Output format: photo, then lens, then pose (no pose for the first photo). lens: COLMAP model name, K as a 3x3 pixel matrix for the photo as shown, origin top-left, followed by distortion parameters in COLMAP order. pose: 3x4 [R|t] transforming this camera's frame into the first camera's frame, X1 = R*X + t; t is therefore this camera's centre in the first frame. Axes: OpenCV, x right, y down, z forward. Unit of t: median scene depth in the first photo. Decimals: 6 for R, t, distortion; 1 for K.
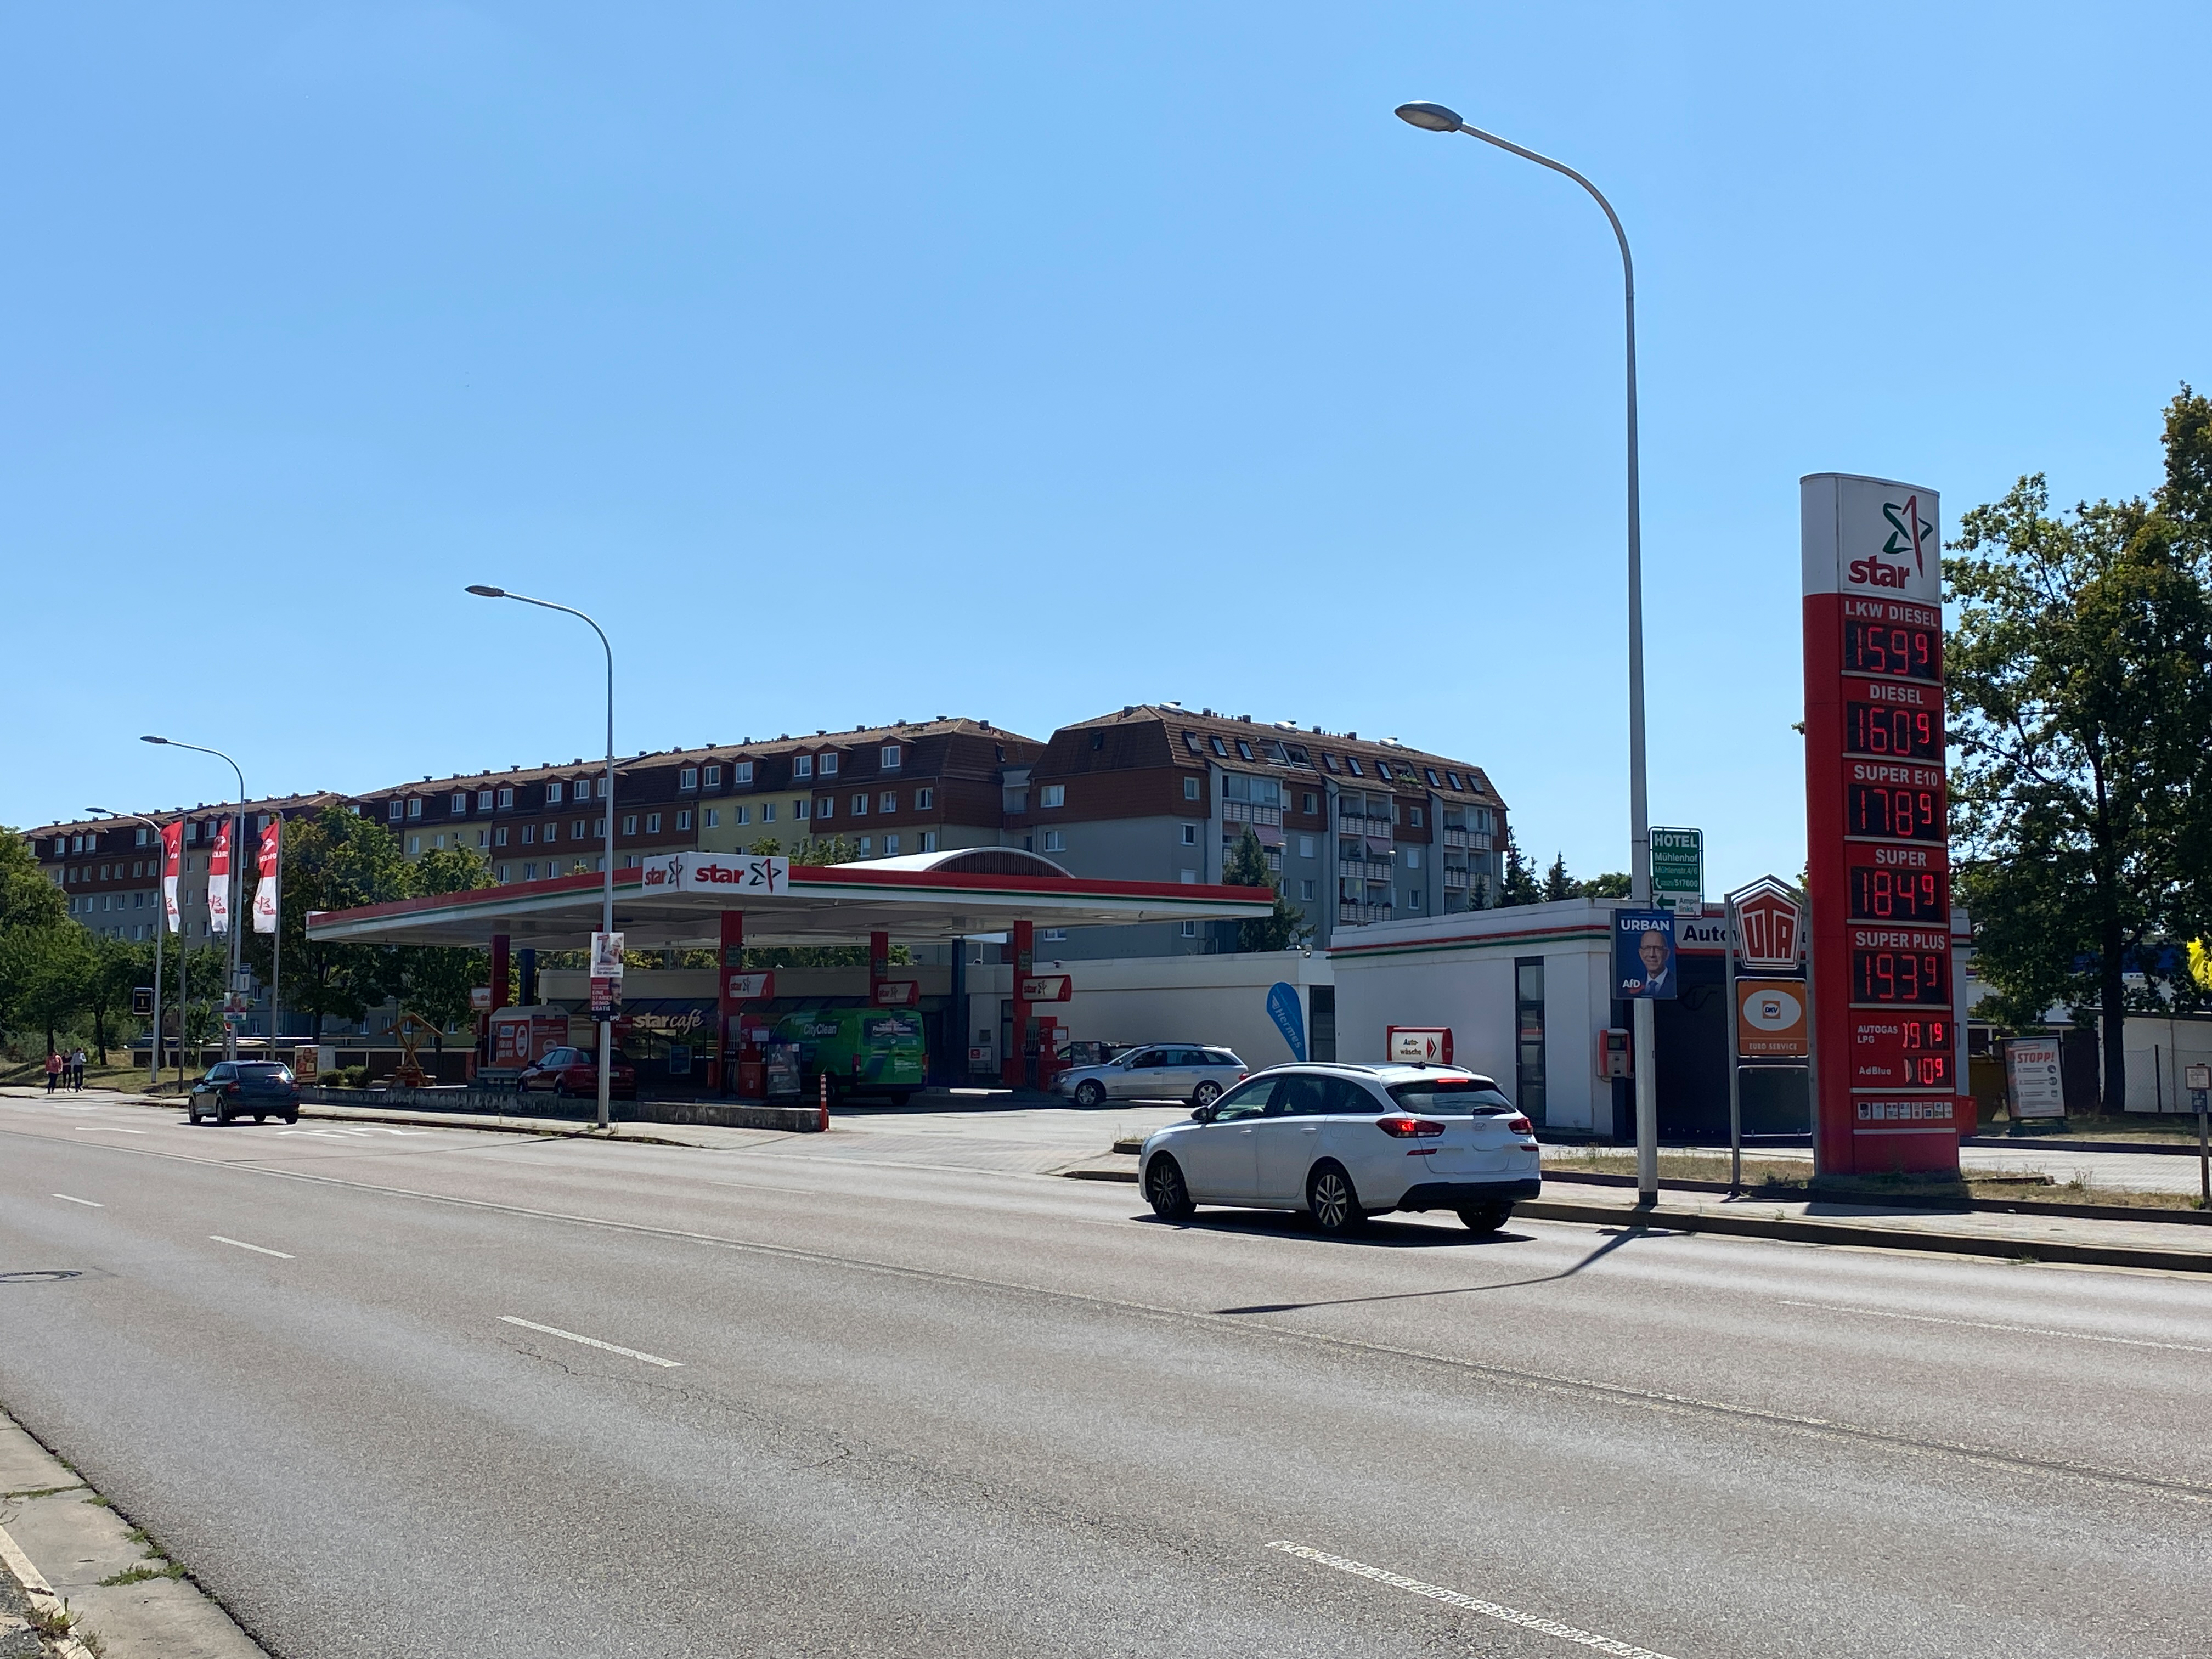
lens RADIAL K [[2517.1, 0, 1106.0], [0, 2517.1, 829.5], [0, 0, 1]] dist [0.138747, -0.011949]
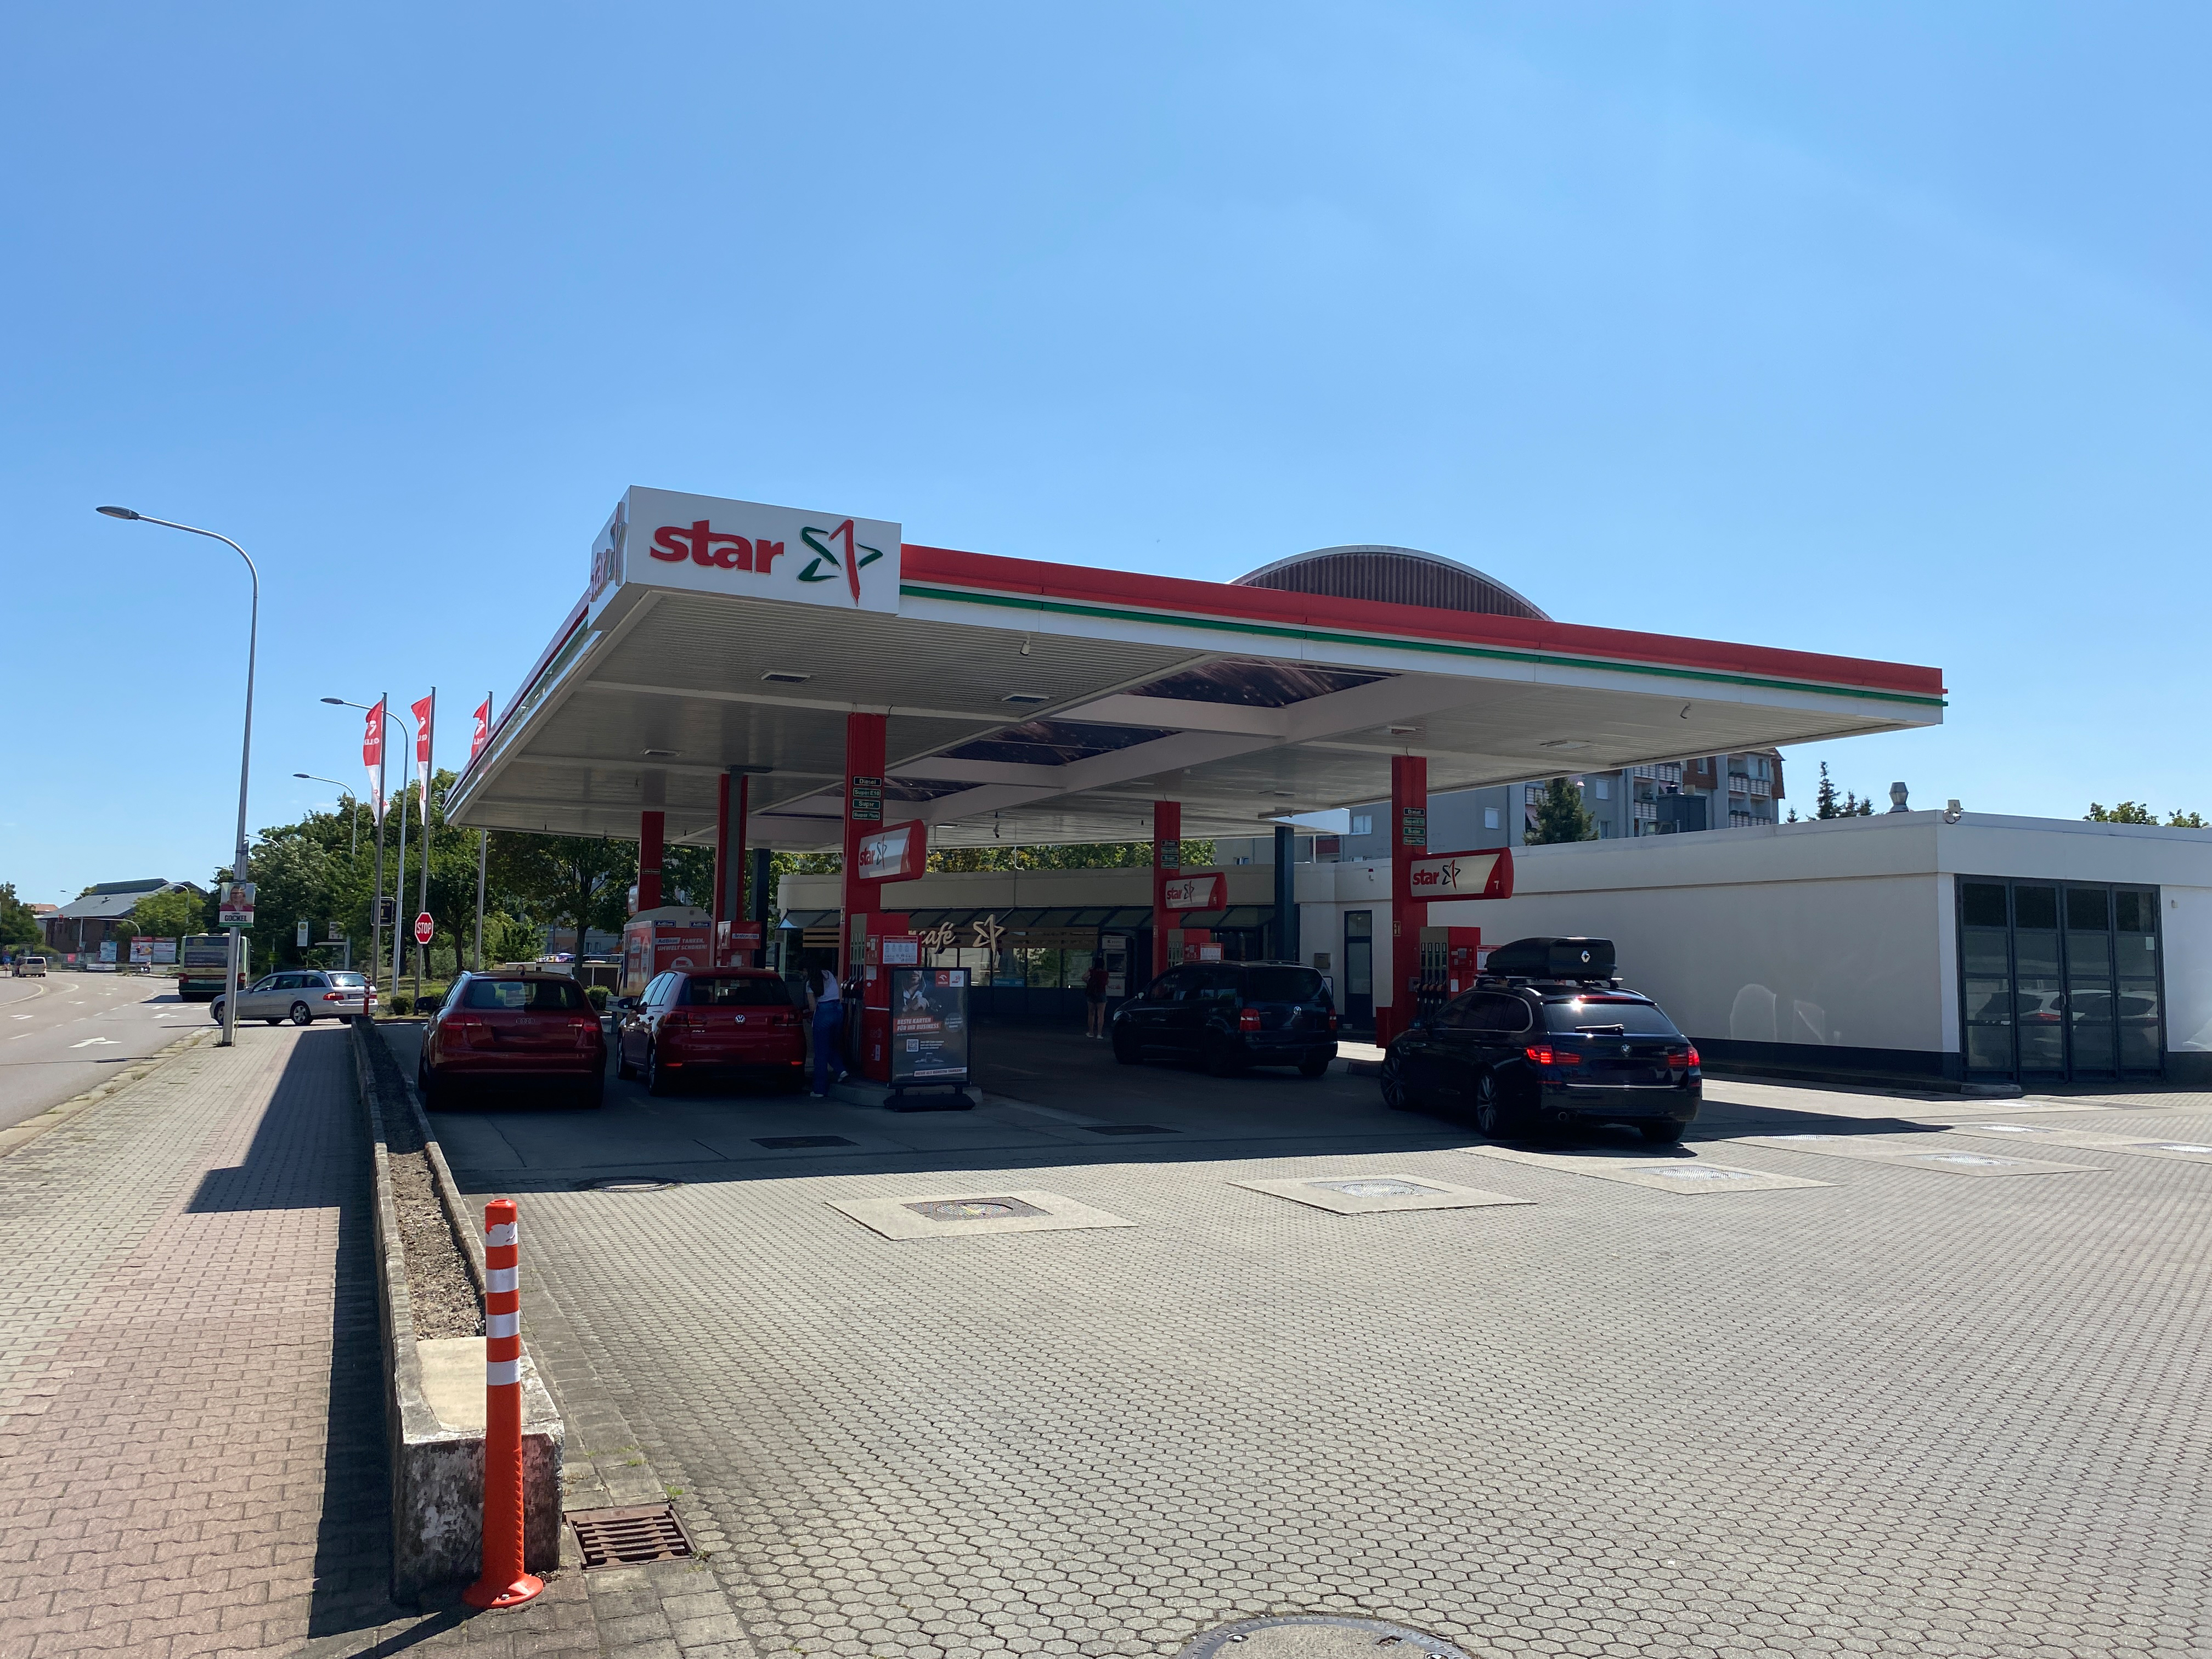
lens RADIAL K [[1569.1, 0, 1106.0], [0, 1569.1, 829.5], [0, 0, 1]] dist [0.065207, -0.001398]
pose [[0.987341, -0.000947, -0.158606, -0.040806], [0.000492, 0.999996, -0.002906, 0.049347], [0.158609, 0.002791, 0.987338, 0.593679]]
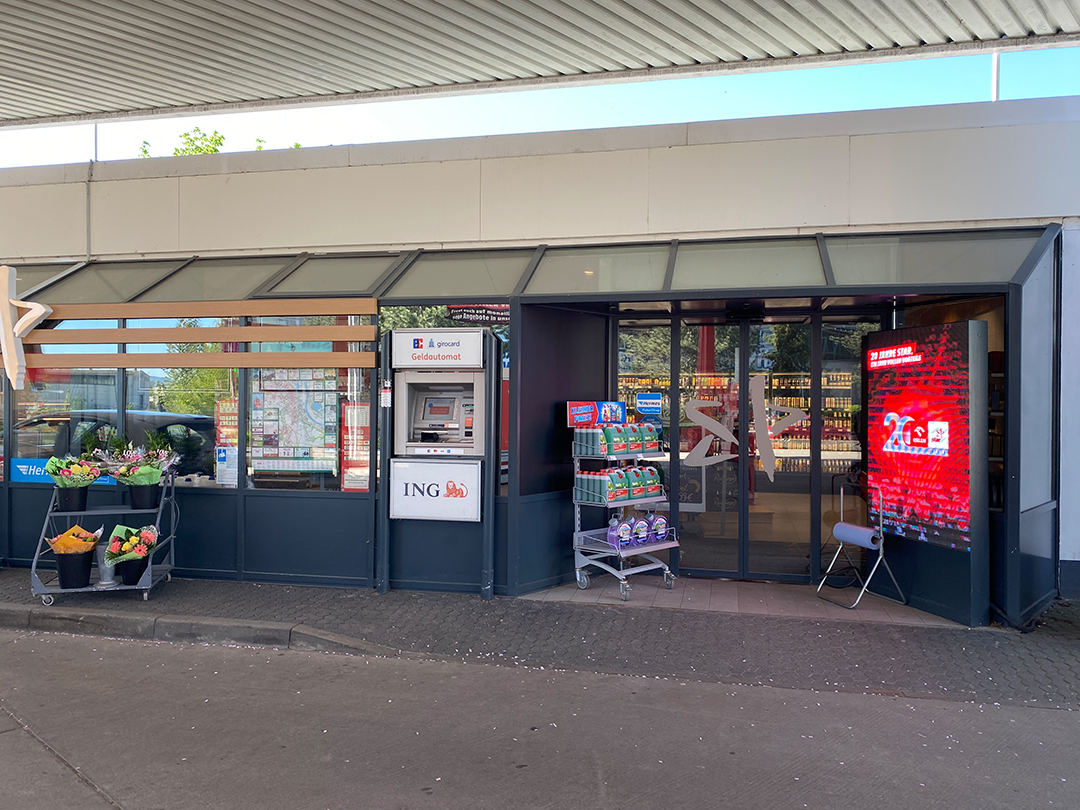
lens RADIAL K [[766.1, 0, 540.0], [0, 766.1, 405.0], [0, 0, 1]] dist [0.065207, -0.001398]
pose [[0.972743, 0.006841, 0.231785, -0.117991], [-0.030641, 0.994592, 0.099238, 0.079002], [-0.229852, -0.103635, 0.967692, 0.977331]]
